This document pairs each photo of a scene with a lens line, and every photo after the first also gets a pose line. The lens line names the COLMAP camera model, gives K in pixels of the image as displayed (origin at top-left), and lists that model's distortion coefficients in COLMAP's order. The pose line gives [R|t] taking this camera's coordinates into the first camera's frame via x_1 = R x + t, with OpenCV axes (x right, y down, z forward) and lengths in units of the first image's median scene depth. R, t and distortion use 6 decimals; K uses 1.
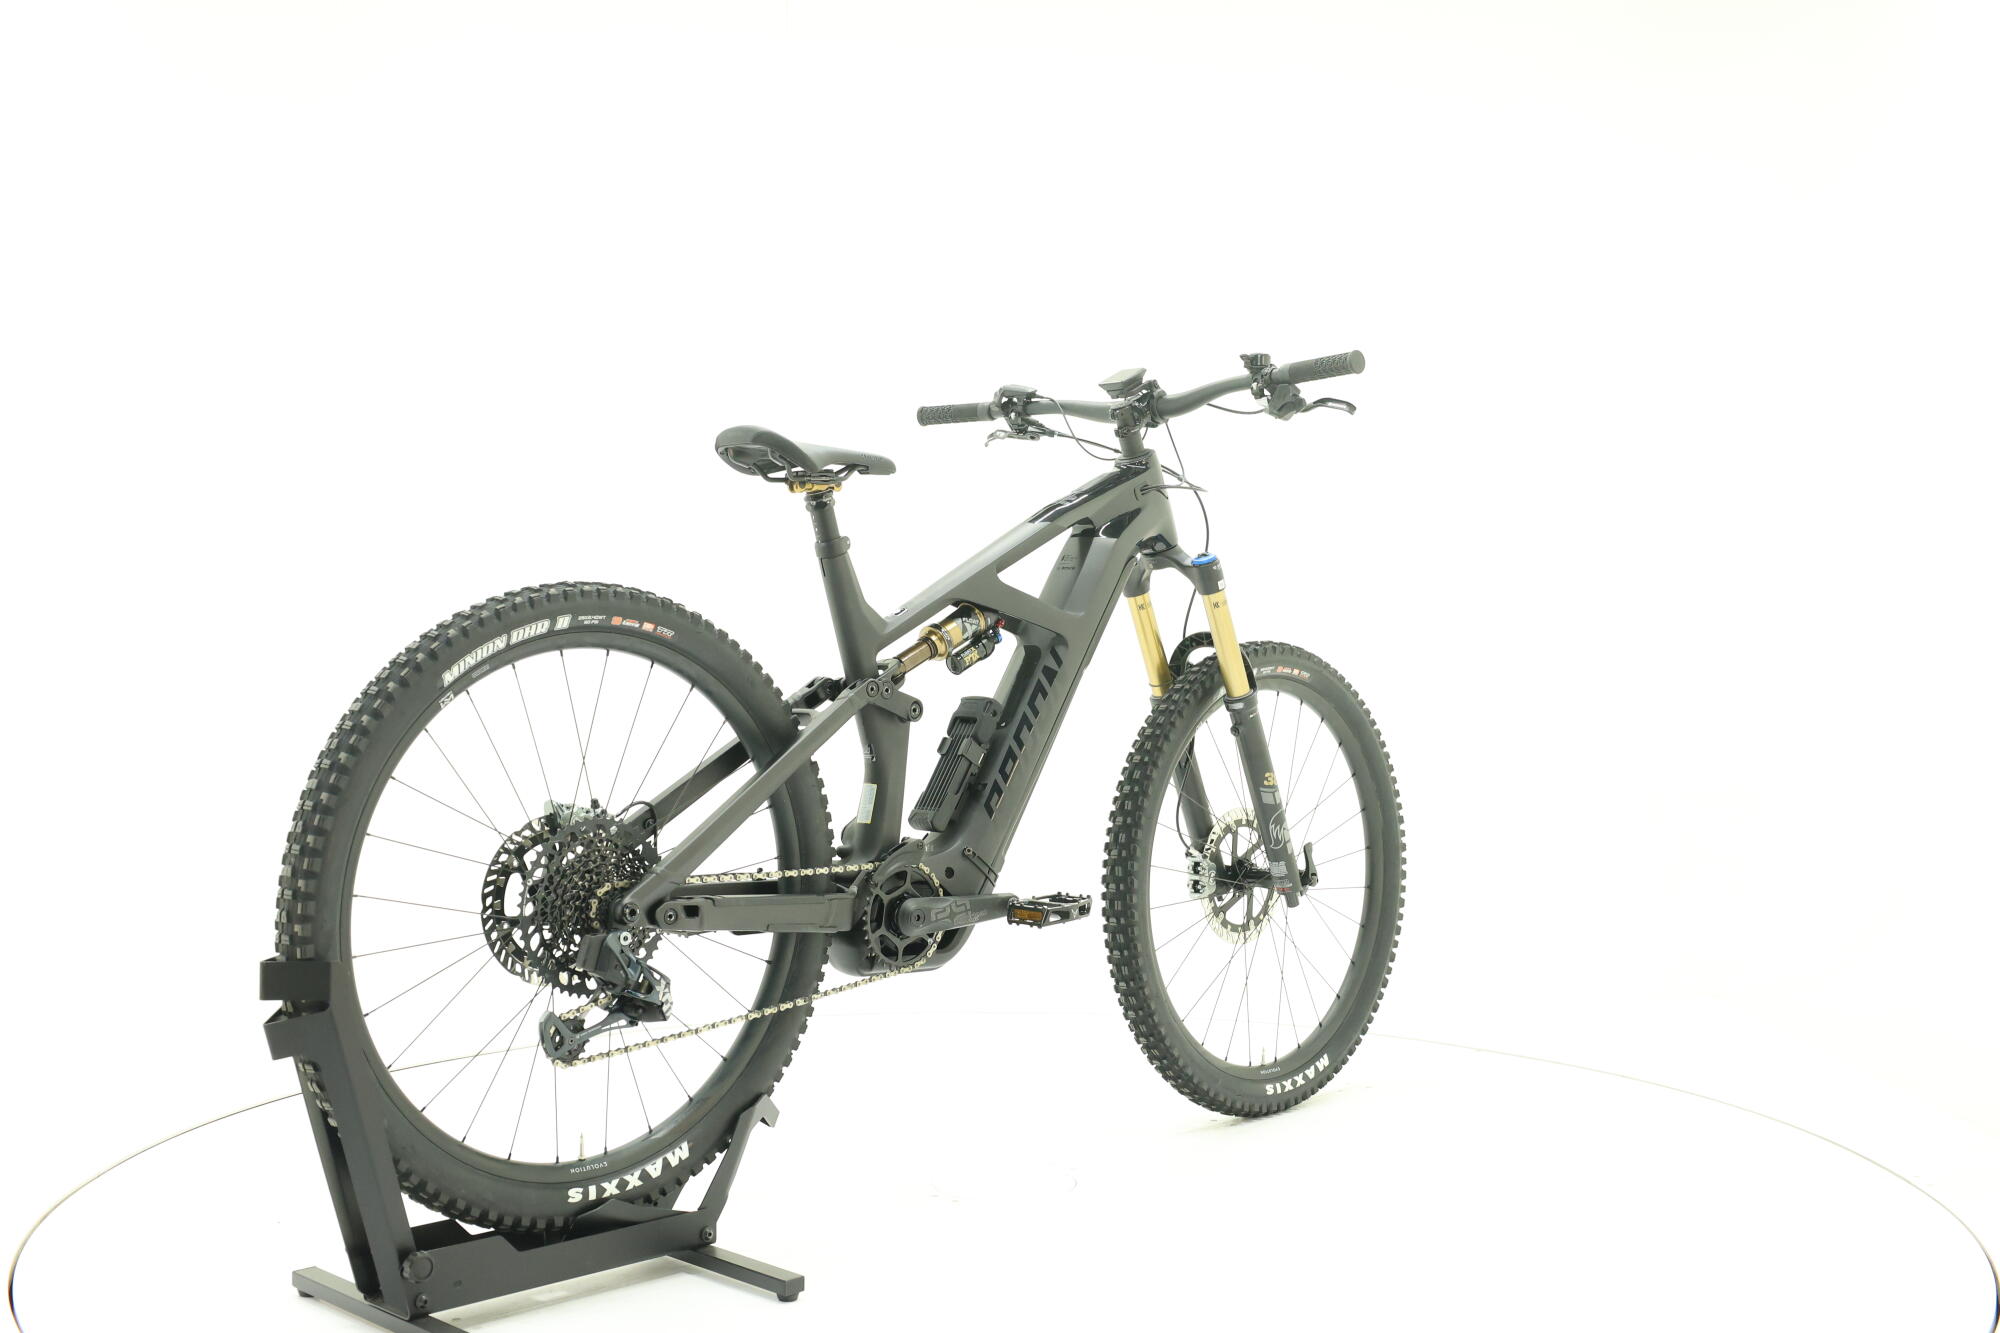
lens RADIAL K [[2155.2, 0, 1012.0], [0, 2155.2, 669.2], [0, 0, 1]] dist [-0.001615, 0.000000]
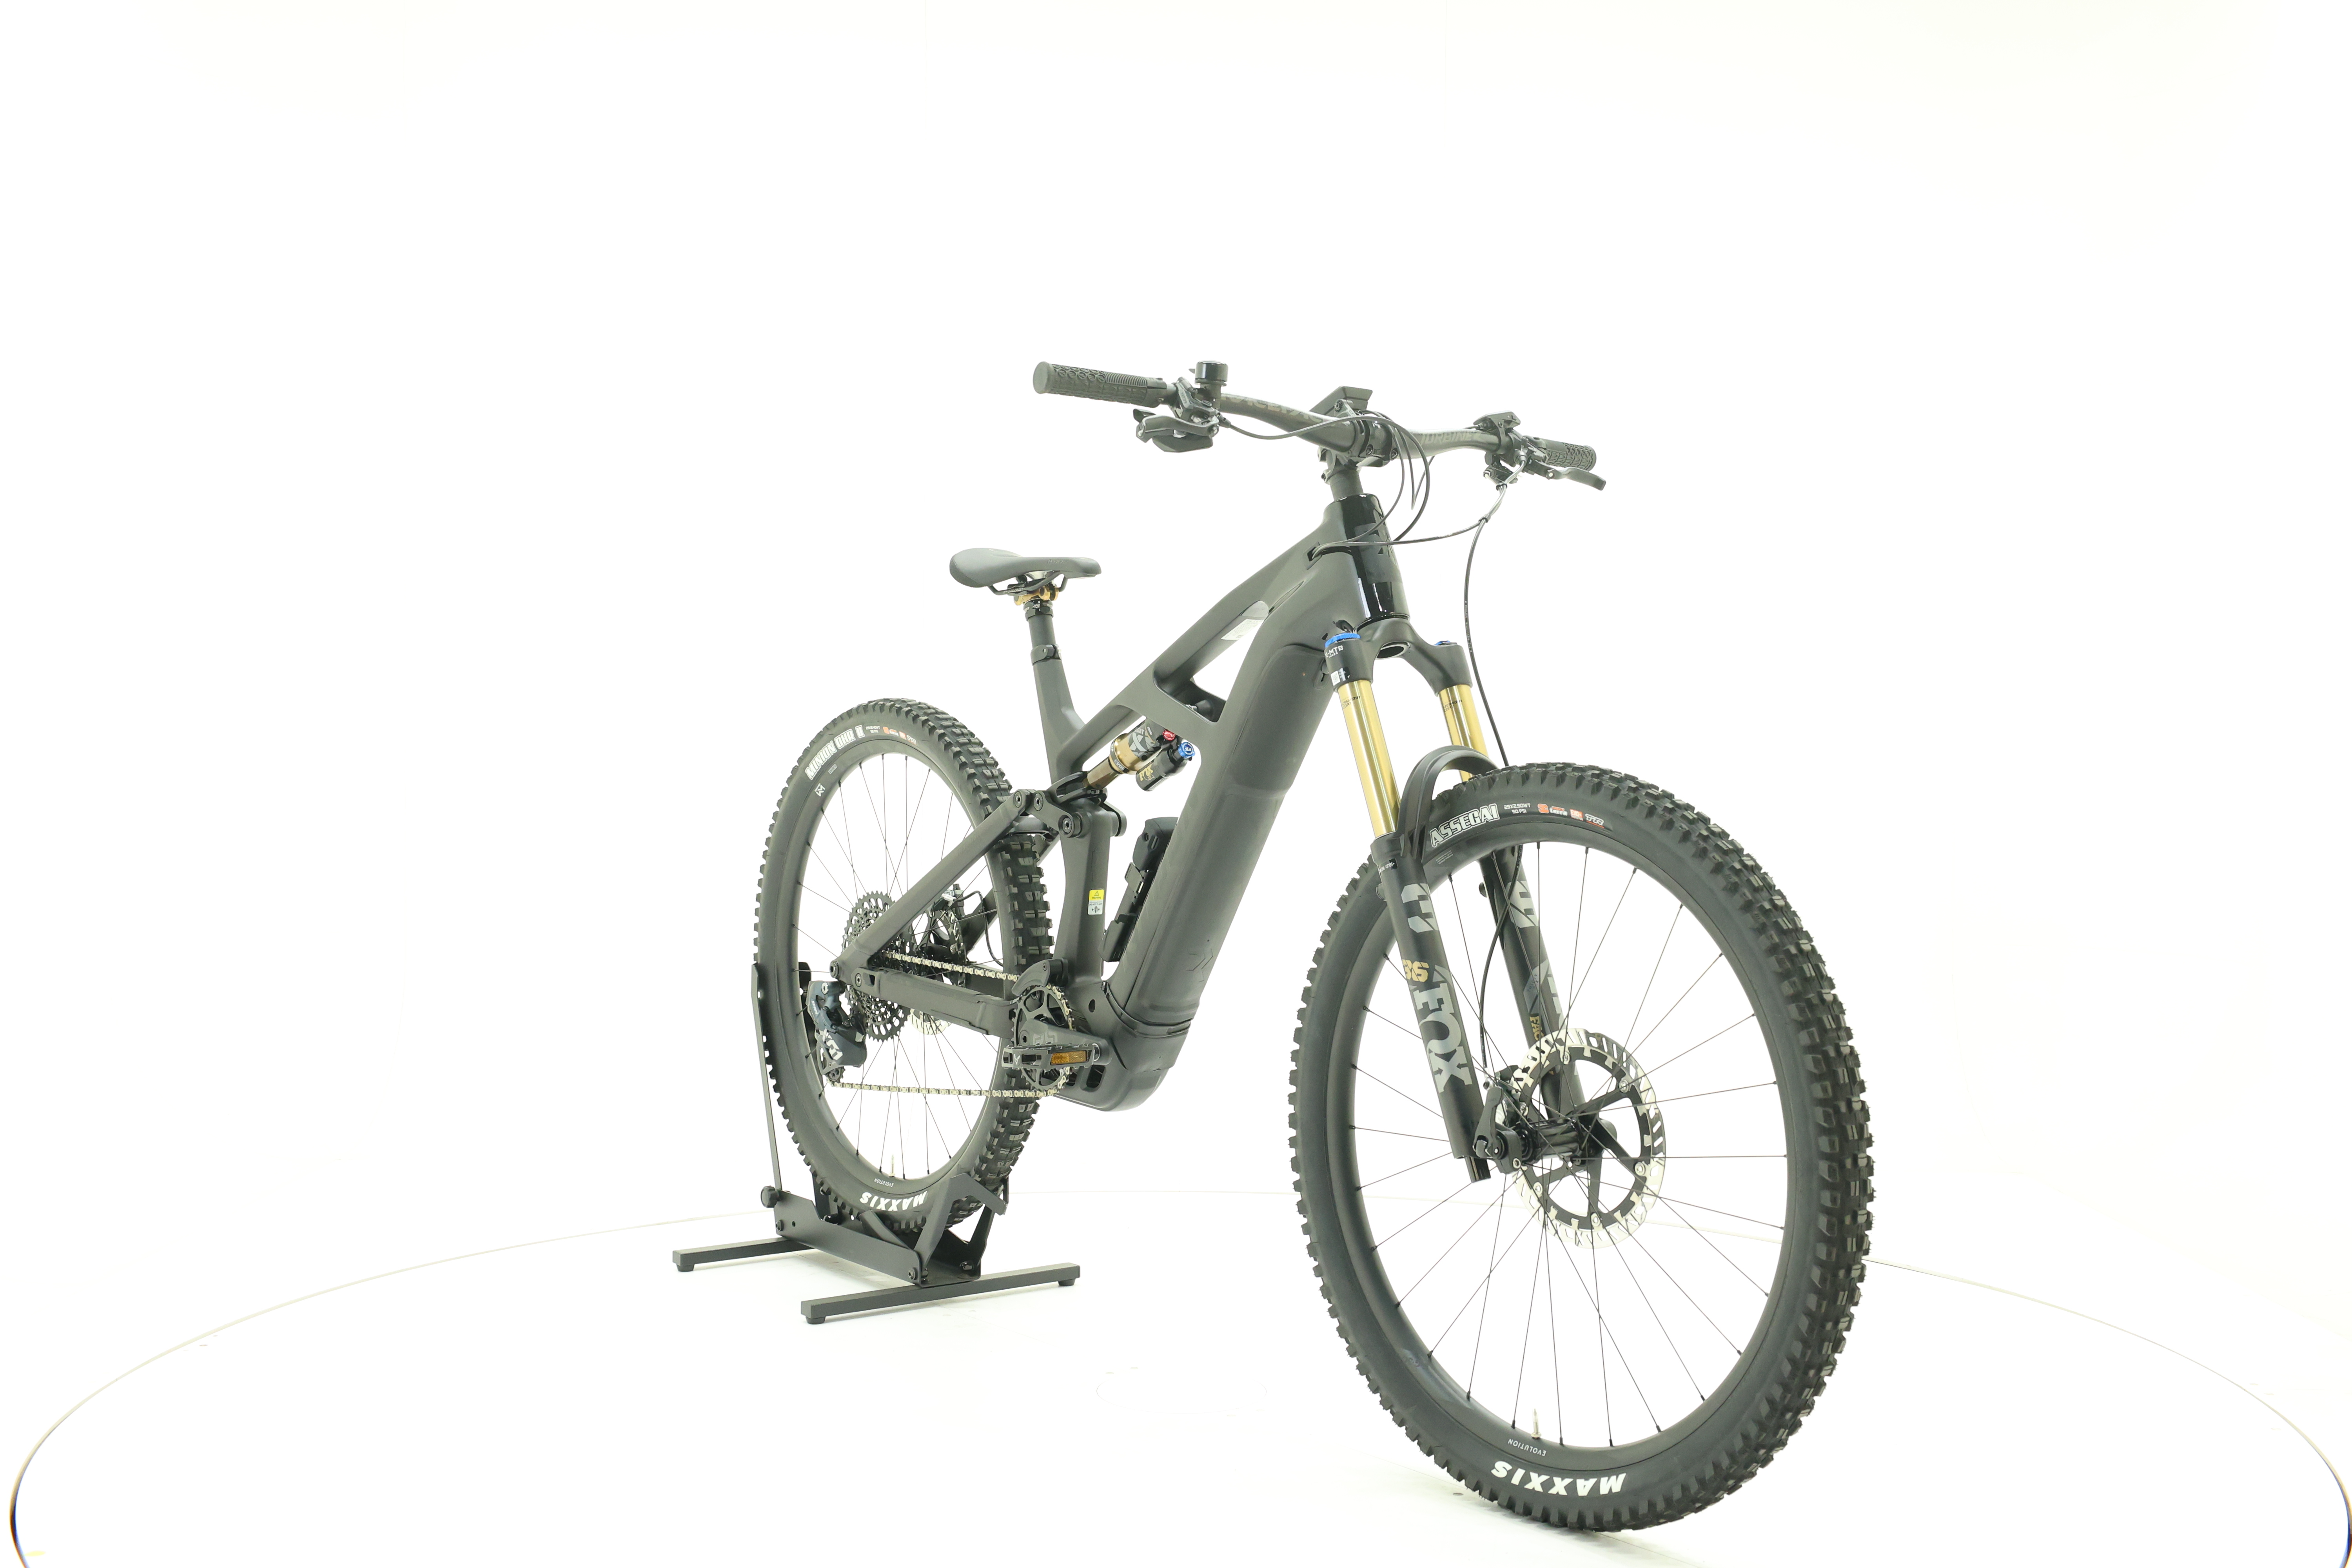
lens RADIAL K [[2534.6, 0, 1180.4], [0, 2534.6, 785.5], [0, 0, 1]] dist [-0.001615, 0.000000]
pose [[-0.160823, 0.017498, -0.986828, 1.096984], [-0.025733, 0.999429, 0.021915, -0.025121], [0.986648, 0.028919, -0.160280, 1.291667]]
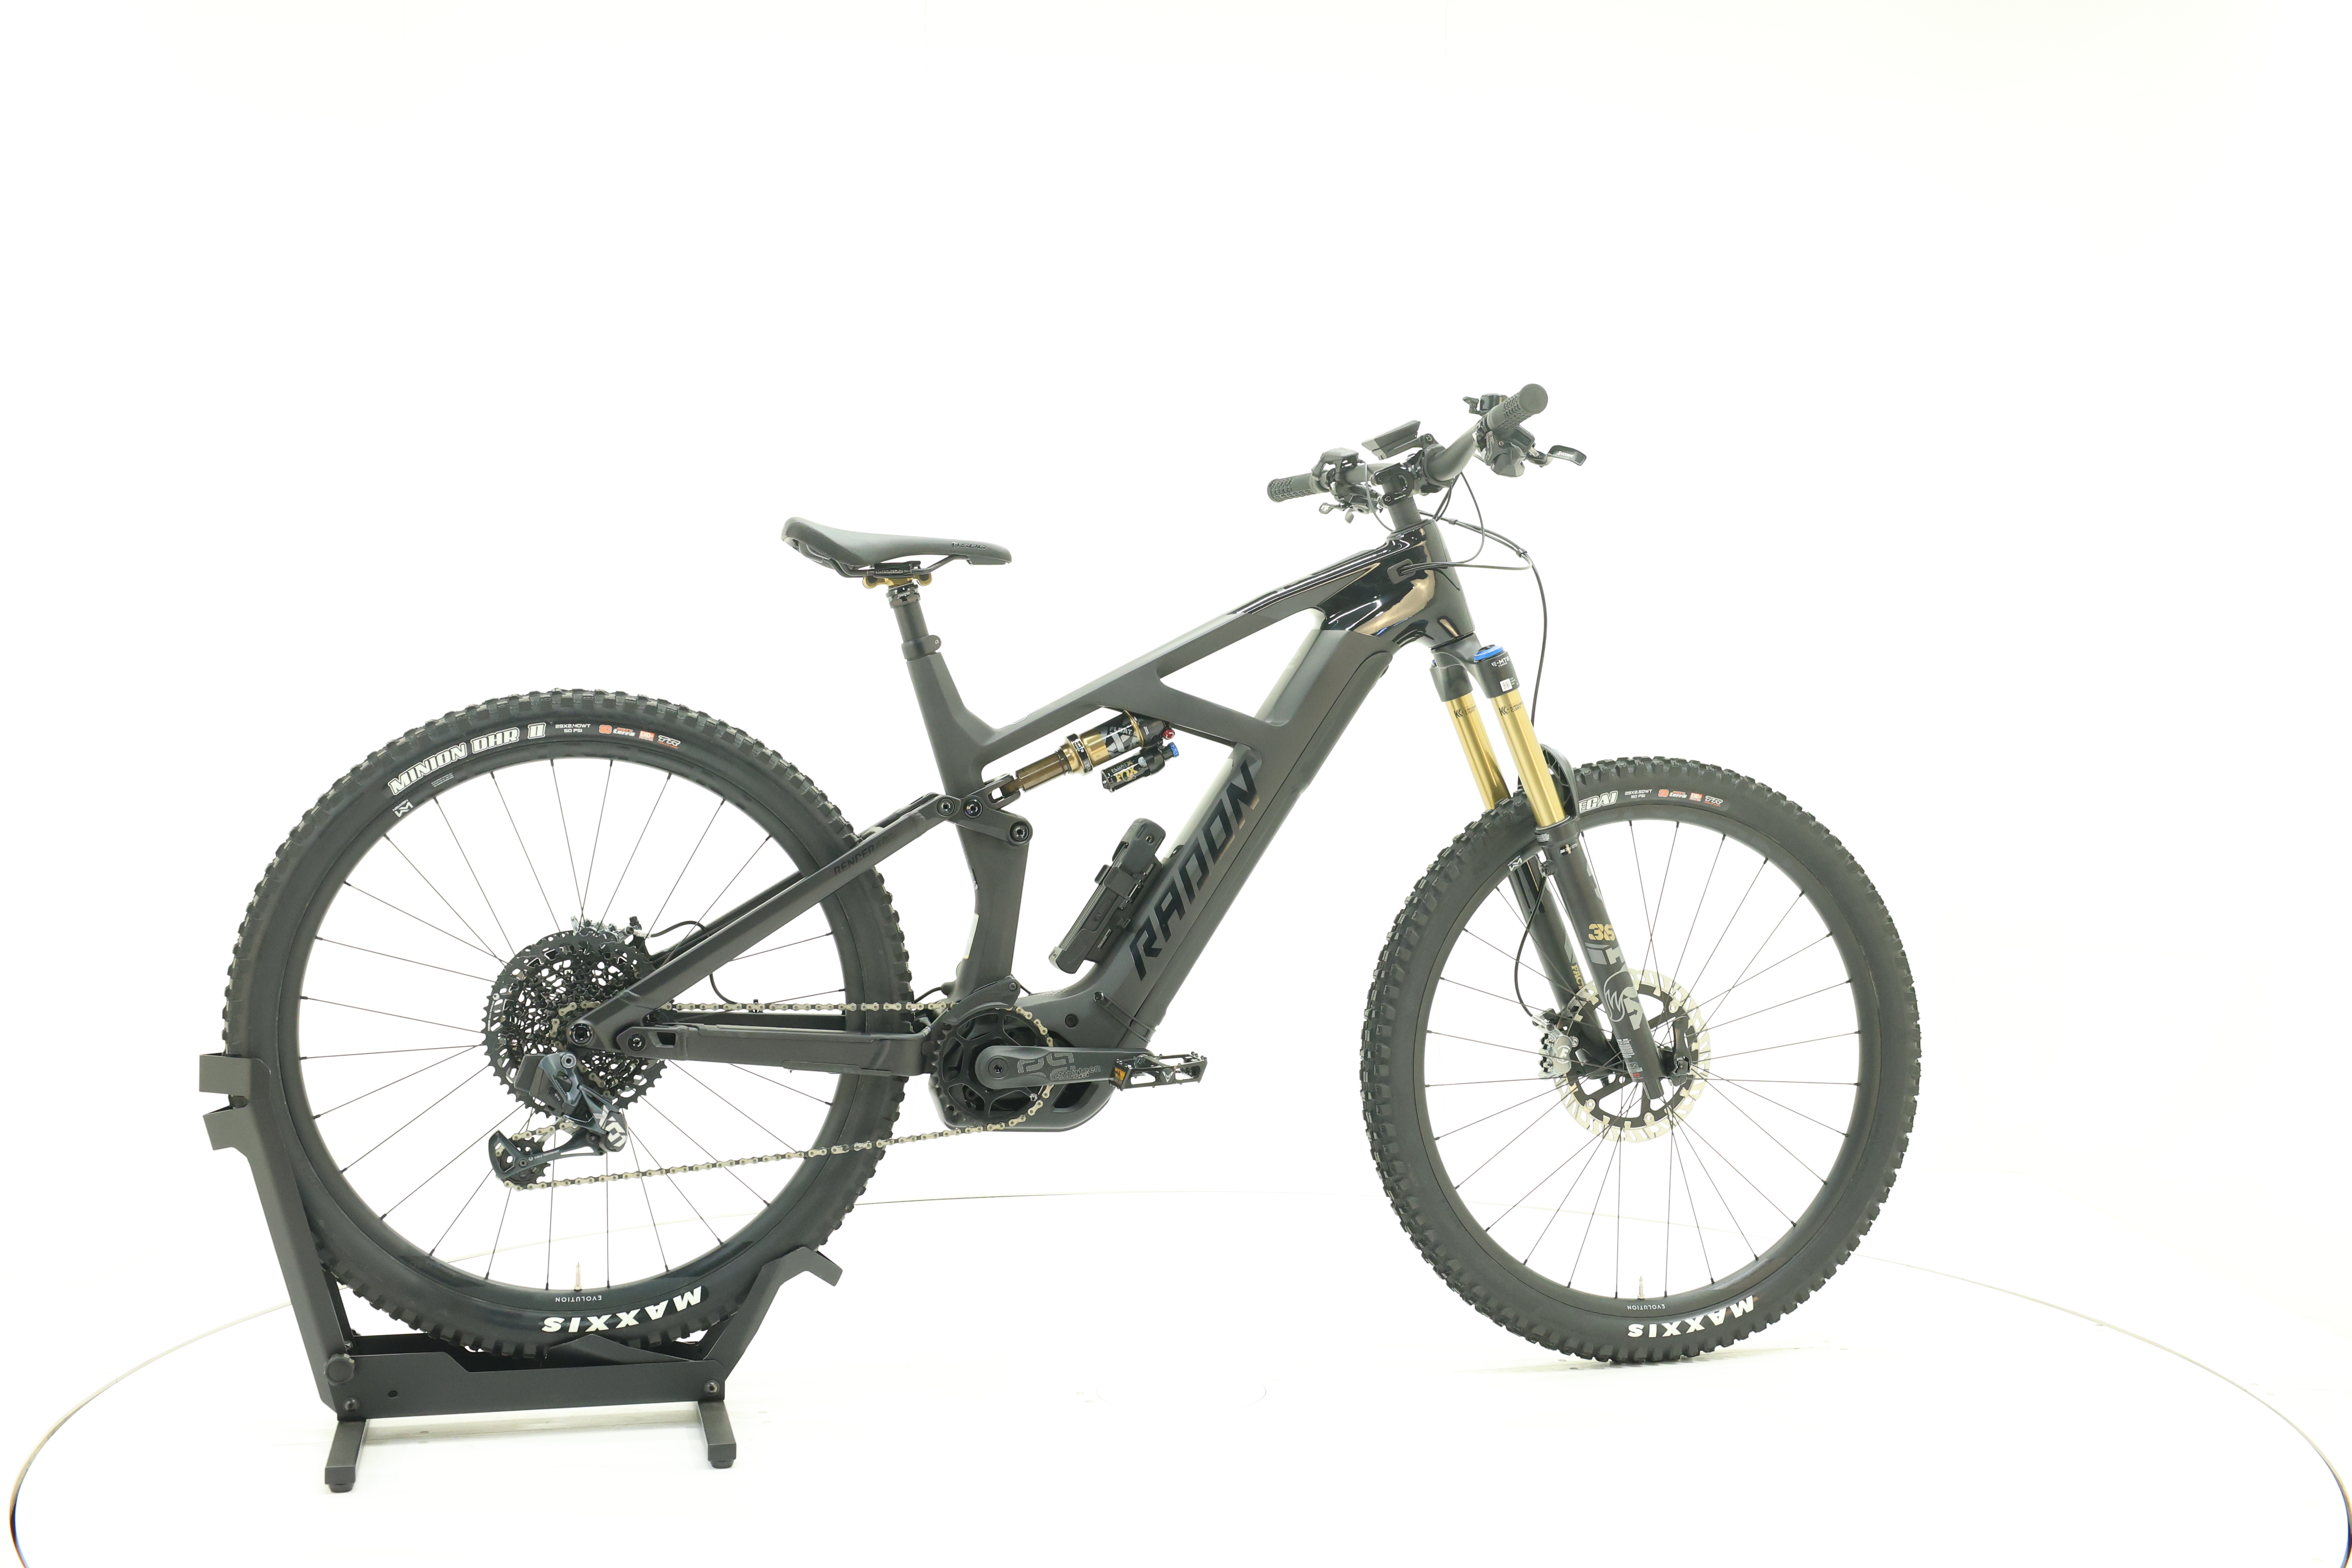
lens RADIAL K [[2534.6, 0, 1190.1], [0, 2534.6, 786.0], [0, 0, 1]] dist [-0.001615, 0.000000]
pose [[0.854869, 0.011853, -0.518709, 0.577299], [-0.012764, 0.999917, 0.001813, -0.002557], [0.518687, 0.005071, 0.854949, 0.163149]]
